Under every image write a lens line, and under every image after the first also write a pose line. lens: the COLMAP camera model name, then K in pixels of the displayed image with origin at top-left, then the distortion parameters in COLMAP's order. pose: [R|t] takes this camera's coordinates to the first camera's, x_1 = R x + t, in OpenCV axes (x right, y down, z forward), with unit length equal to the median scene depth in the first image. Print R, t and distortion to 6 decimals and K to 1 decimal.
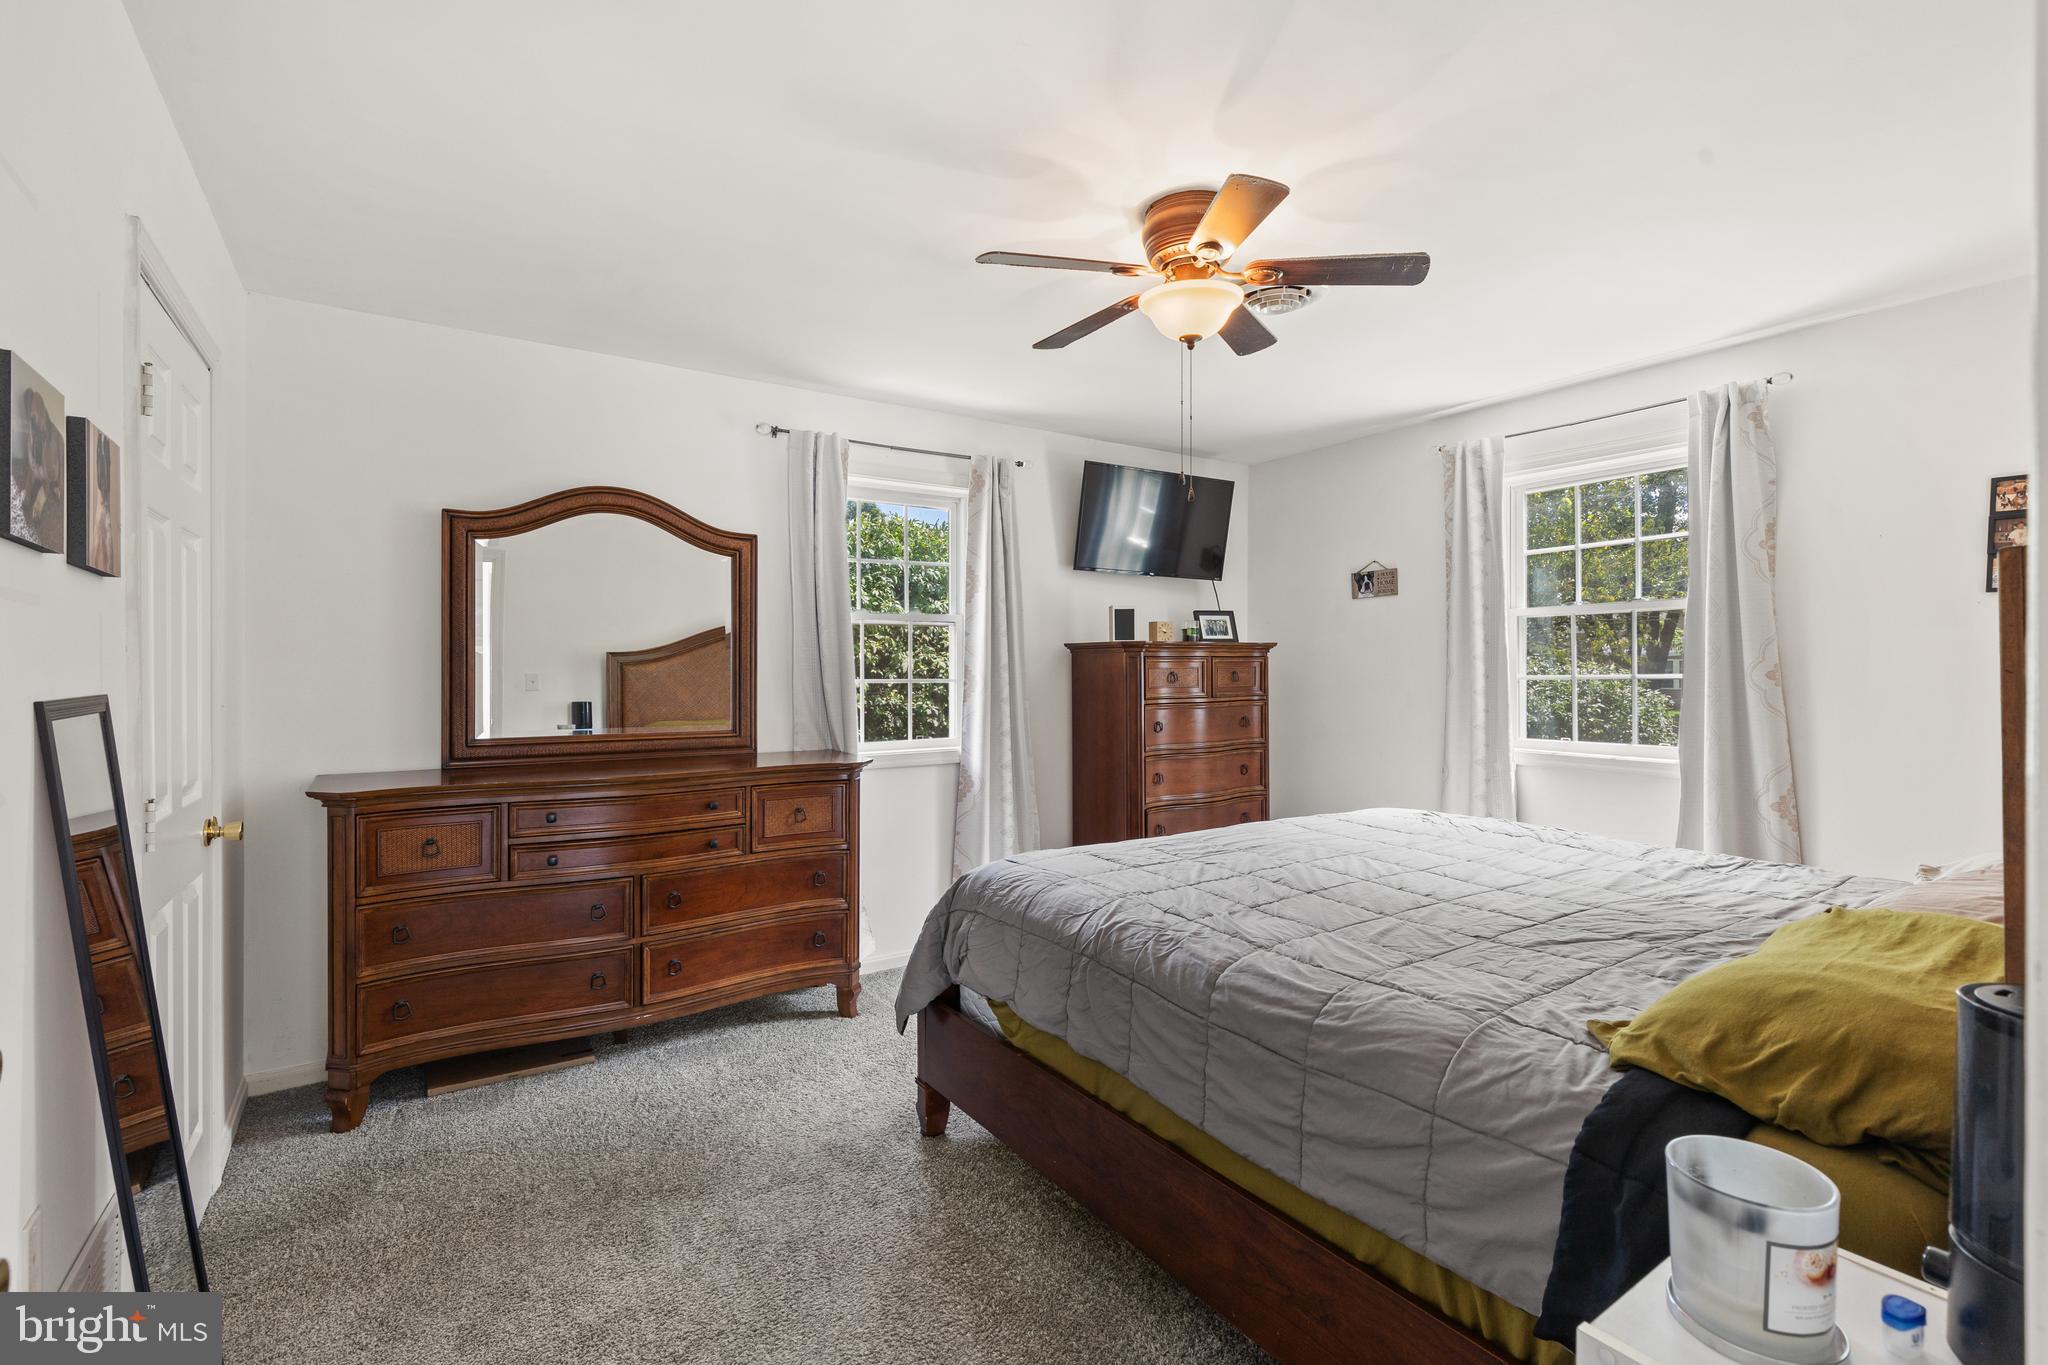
lens RADIAL K [[932.5, 0, 1036.9], [0, 932.5, 669.4], [0, 0, 1]] dist [0.008841, -0.001456]
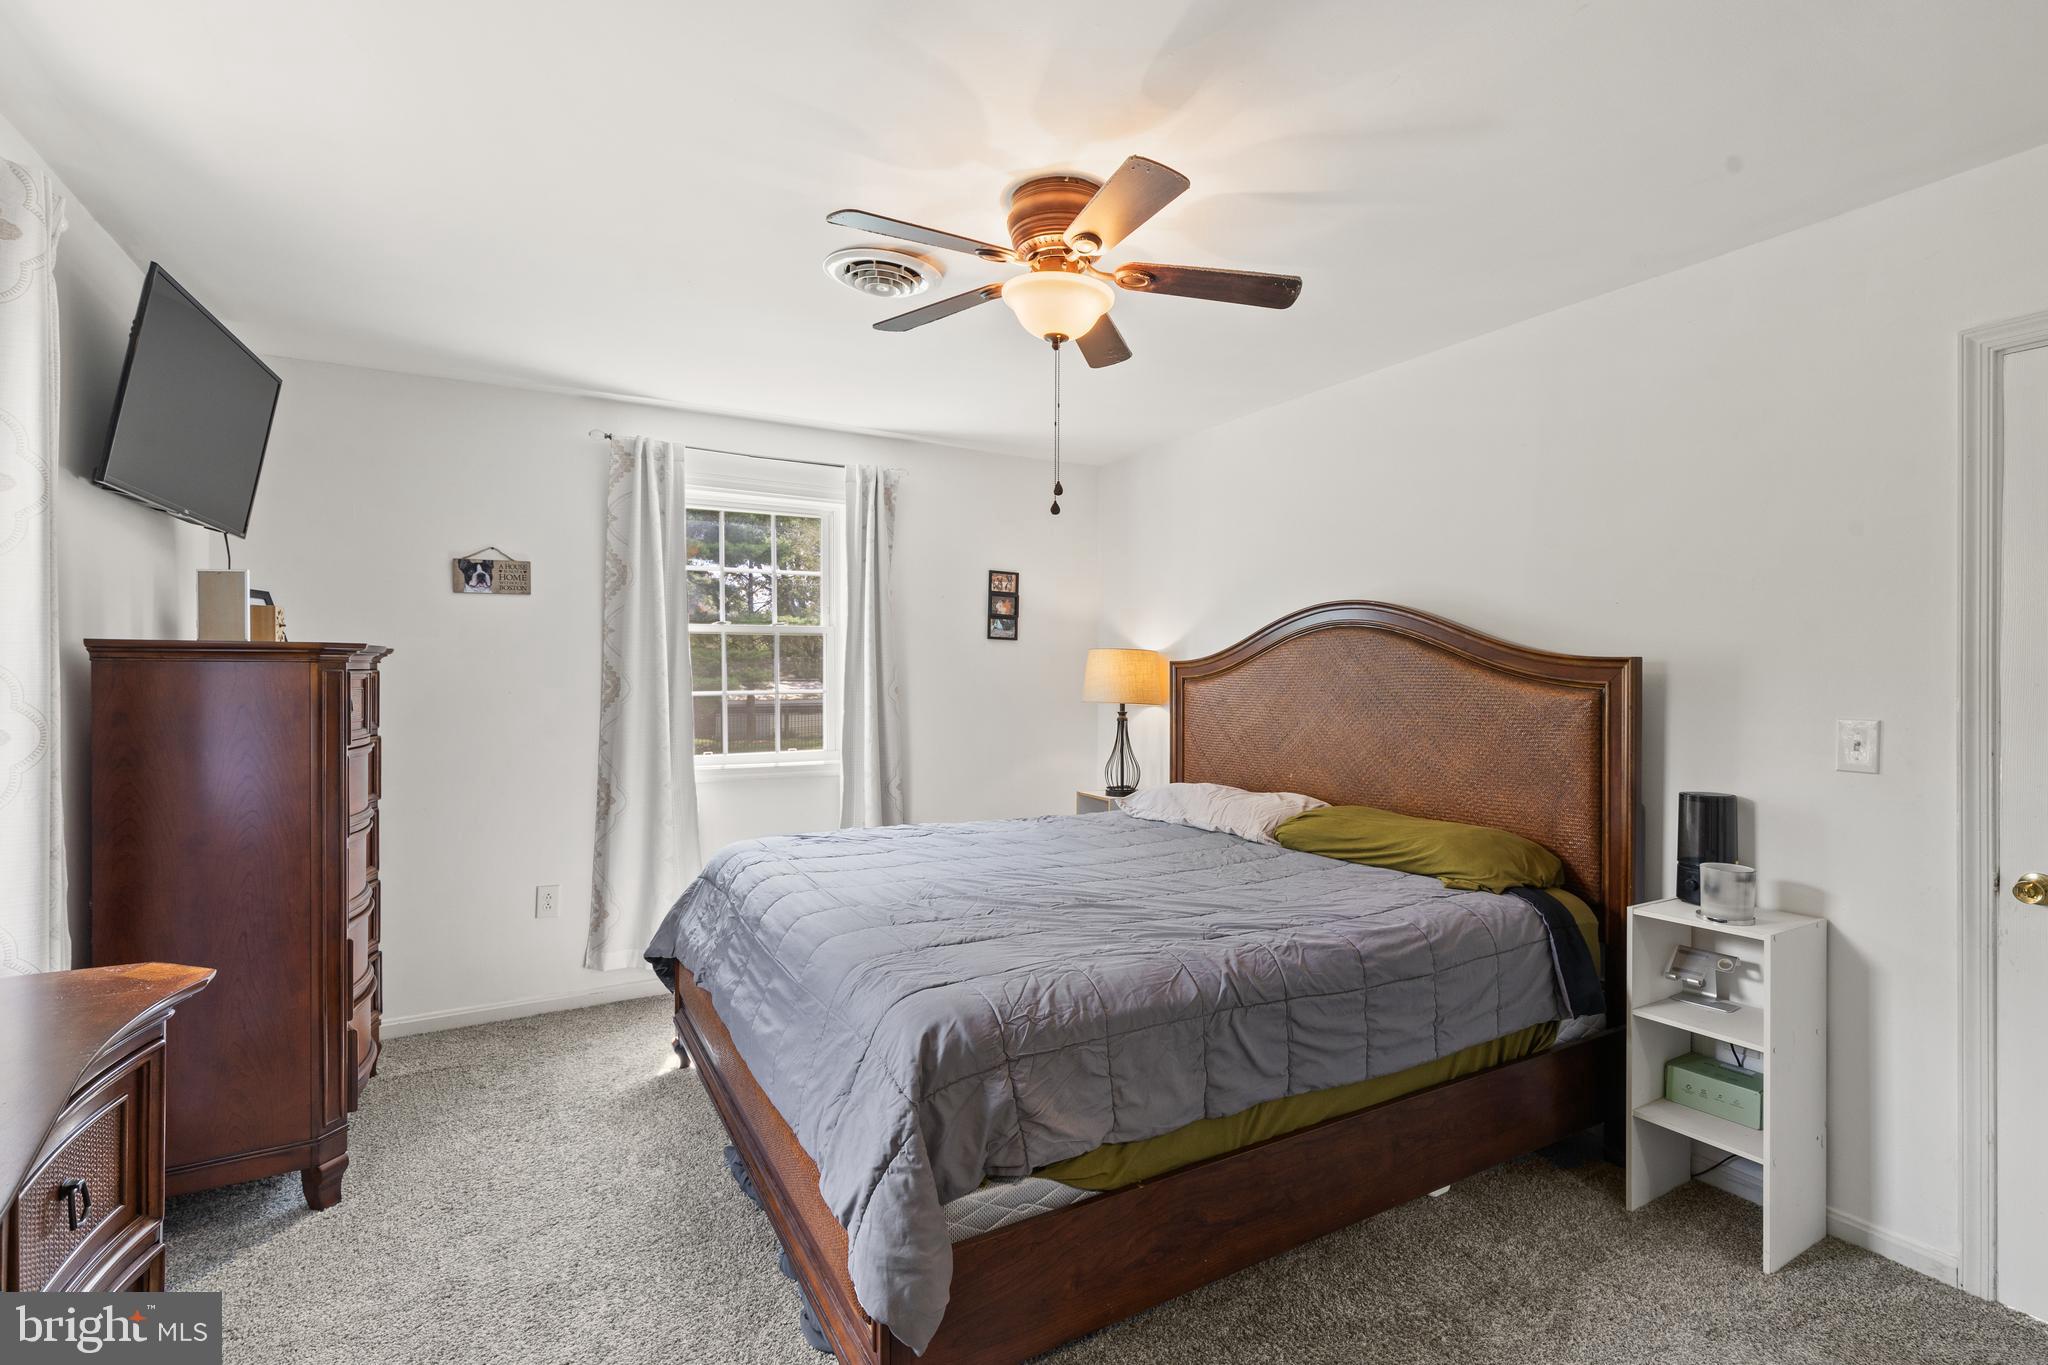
lens RADIAL K [[932.5, 0, 1036.6], [0, 932.5, 687.5], [0, 0, 1]] dist [0.008841, -0.001456]
pose [[0.074134, -0.011251, 0.997185, -0.452036], [-0.003116, 0.999929, 0.011514, -0.011223], [-0.997243, -0.003961, 0.074094, 0.574141]]
